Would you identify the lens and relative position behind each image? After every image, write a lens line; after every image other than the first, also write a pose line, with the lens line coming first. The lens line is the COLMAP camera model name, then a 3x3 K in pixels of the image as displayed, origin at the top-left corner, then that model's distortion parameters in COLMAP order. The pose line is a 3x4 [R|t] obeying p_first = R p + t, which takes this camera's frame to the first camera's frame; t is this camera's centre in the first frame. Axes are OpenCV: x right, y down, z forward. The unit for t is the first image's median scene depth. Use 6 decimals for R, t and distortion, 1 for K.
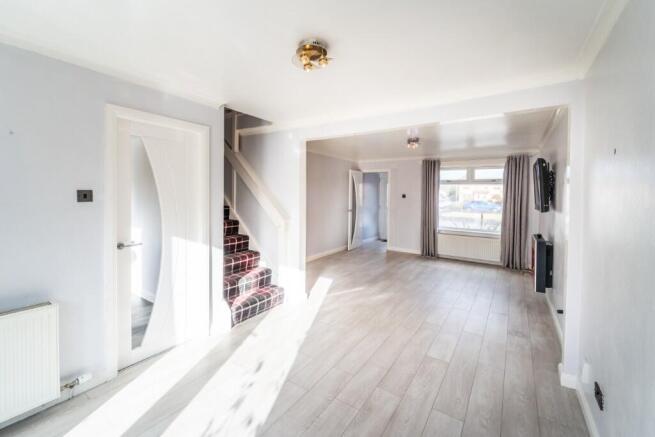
lens RADIAL K [[283.6, 0, 327.7], [0, 283.6, 202.3], [0, 0, 1]] dist [-0.000868, -0.000097]
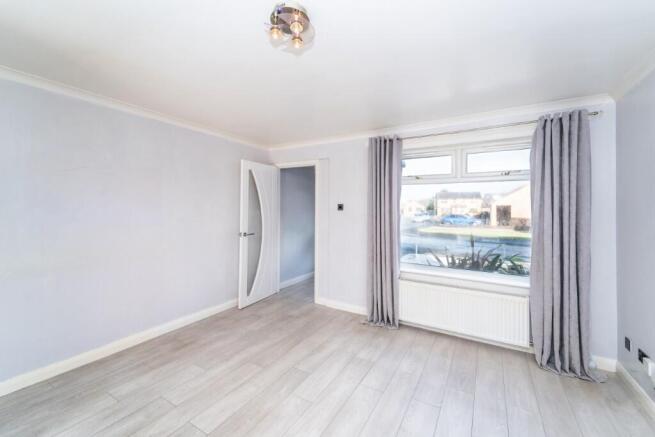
lens RADIAL K [[271.3, 0, 328.7], [0, 271.3, 210.0], [0, 0, 1]] dist [-0.000771, -0.000055]
pose [[0.998562, -0.008743, 0.052889, 0.217001], [0.010173, 0.999588, -0.026838, -0.001999], [-0.052632, 0.027337, 0.998240, 0.472352]]
